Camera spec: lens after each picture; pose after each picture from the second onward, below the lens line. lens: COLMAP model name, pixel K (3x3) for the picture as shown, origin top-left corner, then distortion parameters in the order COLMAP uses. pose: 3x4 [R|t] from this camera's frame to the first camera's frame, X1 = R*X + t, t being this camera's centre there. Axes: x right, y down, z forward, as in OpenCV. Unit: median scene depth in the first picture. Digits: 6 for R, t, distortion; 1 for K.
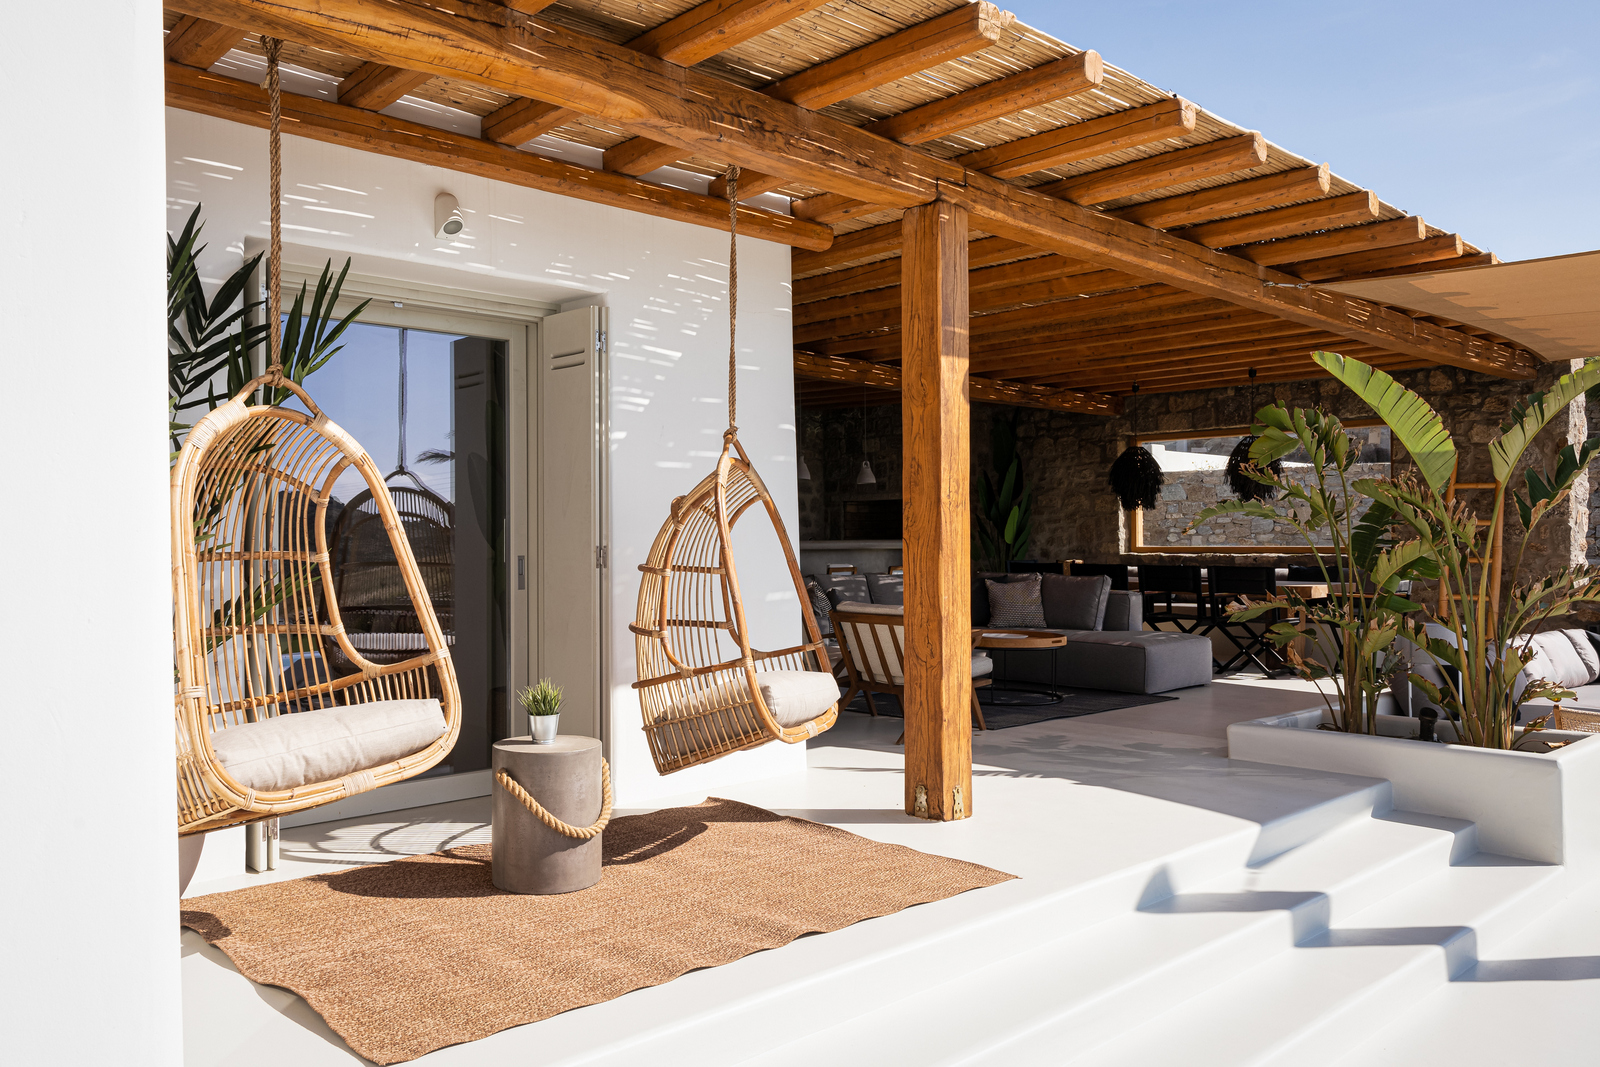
lens RADIAL K [[1223.1, 0, 698.8], [0, 1223.1, 522.8], [0, 0, 1]] dist [0.006285, -0.033689]
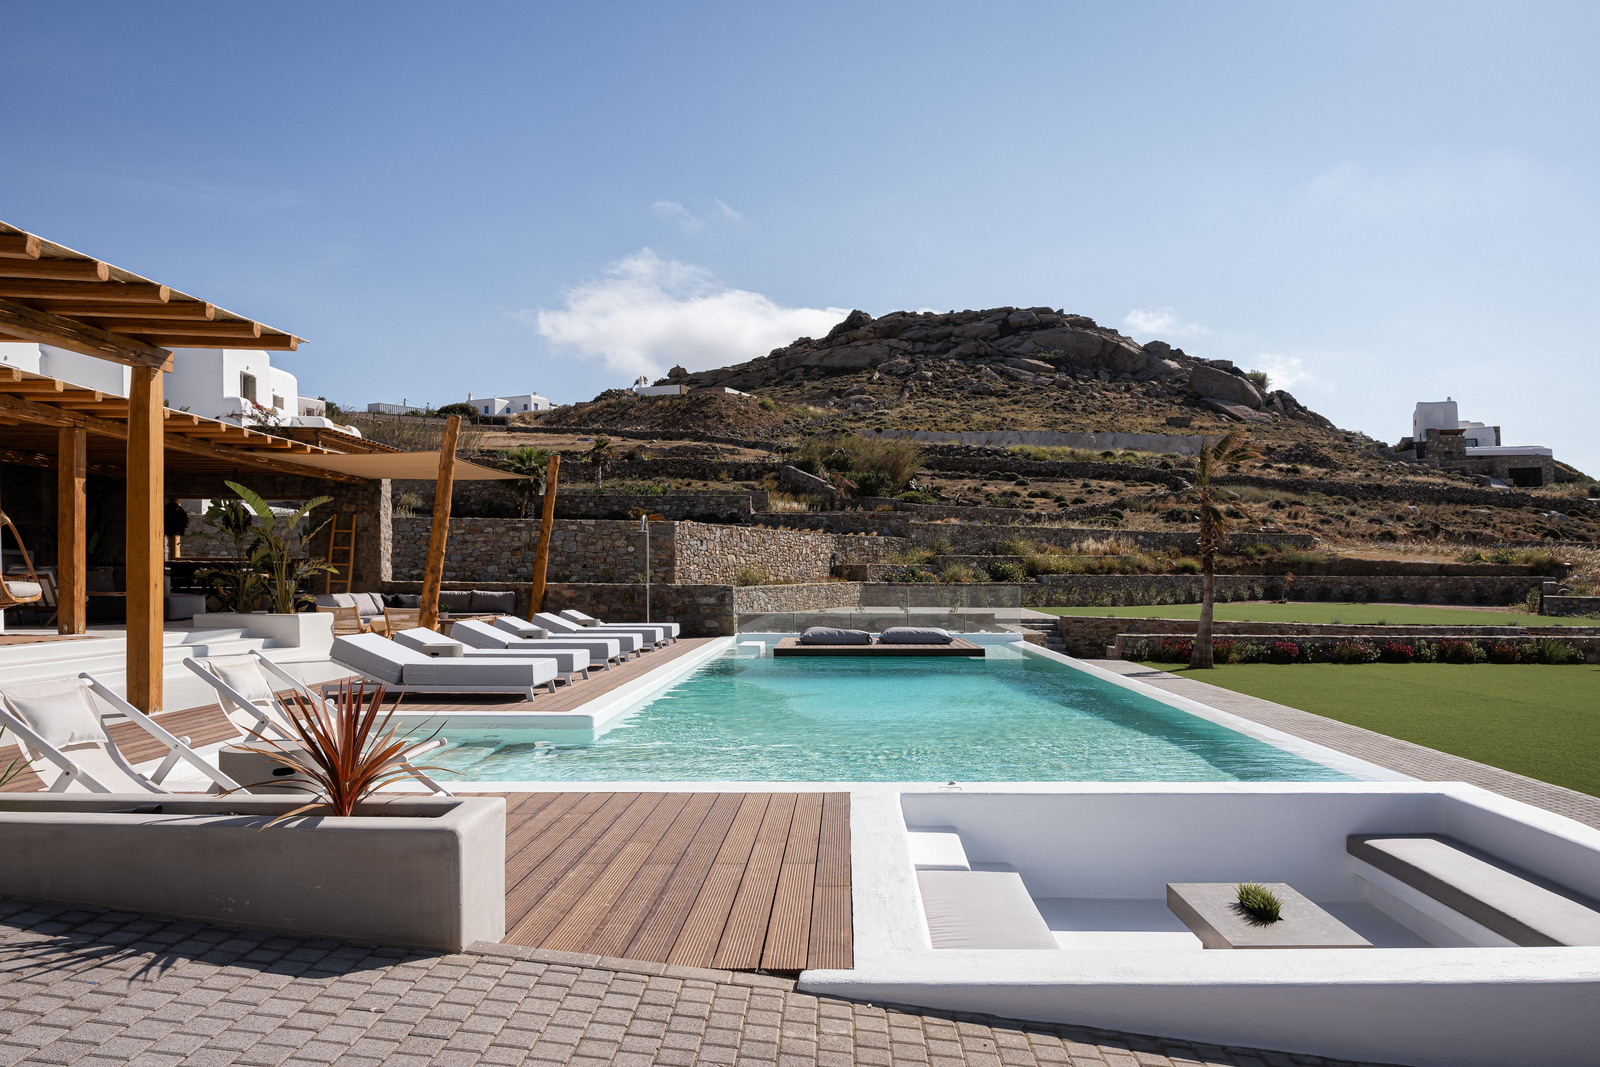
lens RADIAL K [[1104.3, 0, 870.0], [0, 1104.3, 594.5], [0, 0, 1]] dist [0.006744, -0.015790]
pose [[0.642811, -0.000988, 0.766024, -0.281800], [-0.023123, 0.999518, 0.020693, 0.021020], [-0.765676, -0.031014, 0.642479, -1.014004]]
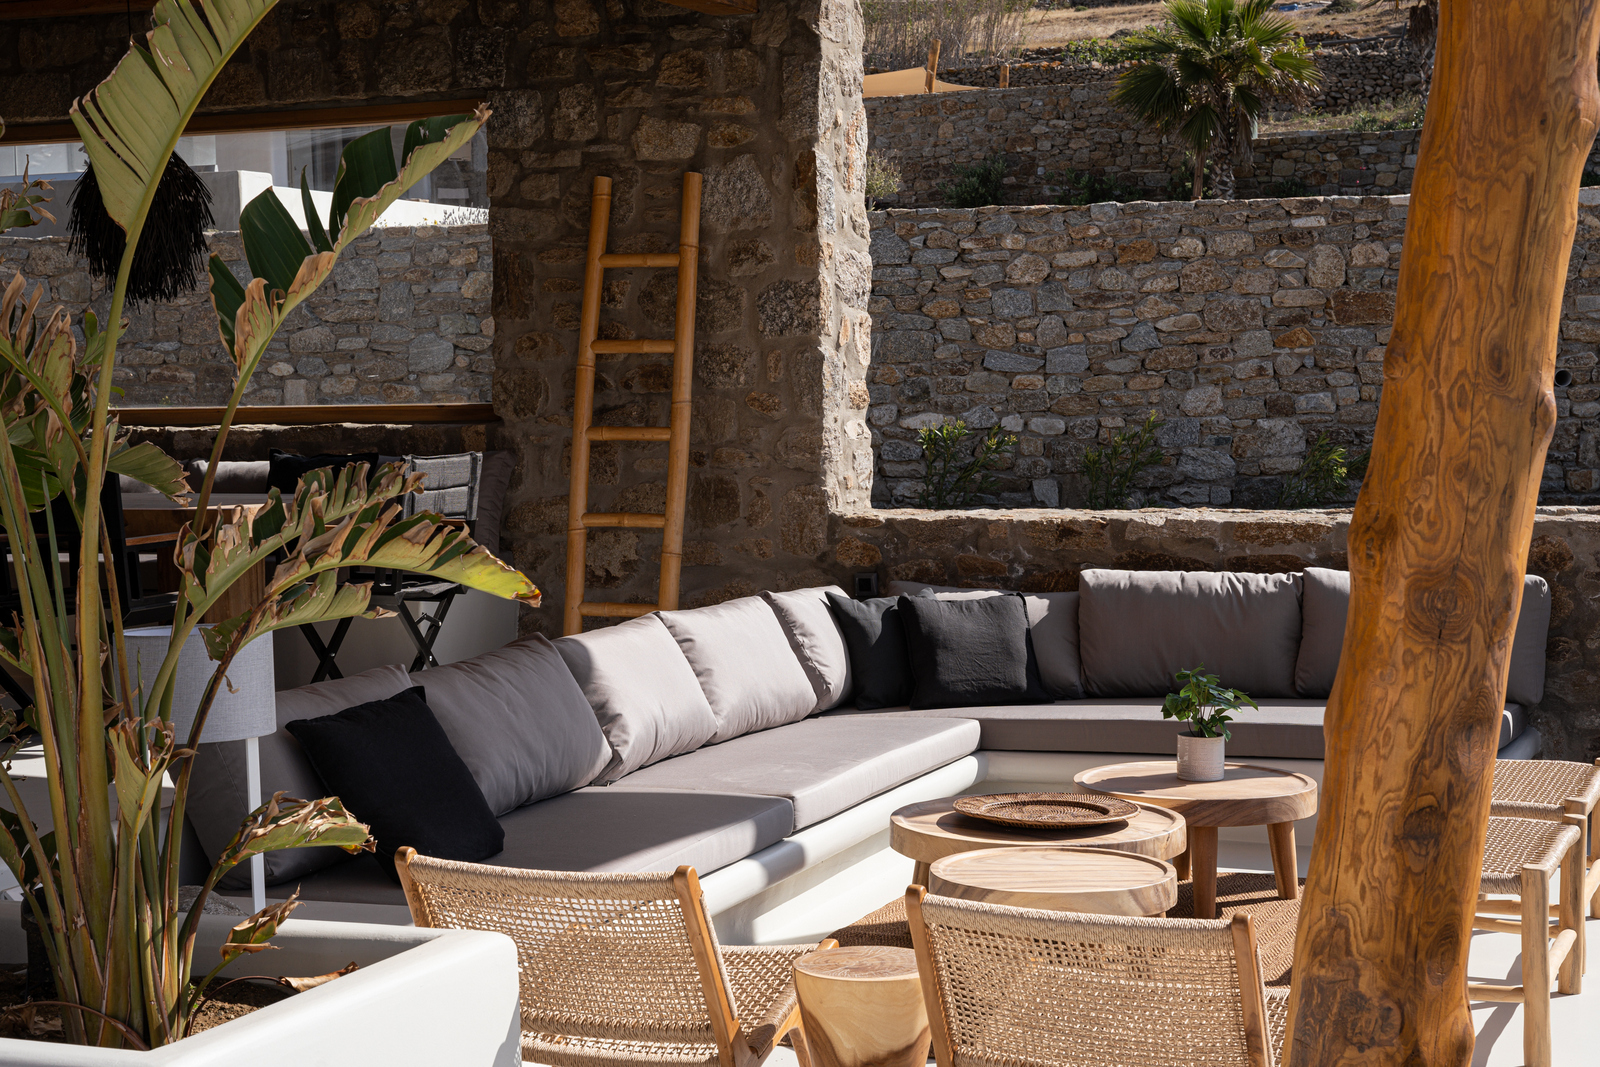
lens RADIAL K [[2597.8, 0, 802.4], [0, 2597.8, 522.4], [0, 0, 1]] dist [0.033309, 0.000000]
pose [[0.893023, -0.036347, 0.448541, 0.269956], [0.006993, 0.997733, 0.066929, 0.000797], [-0.449957, -0.056632, 0.891253, 0.149614]]
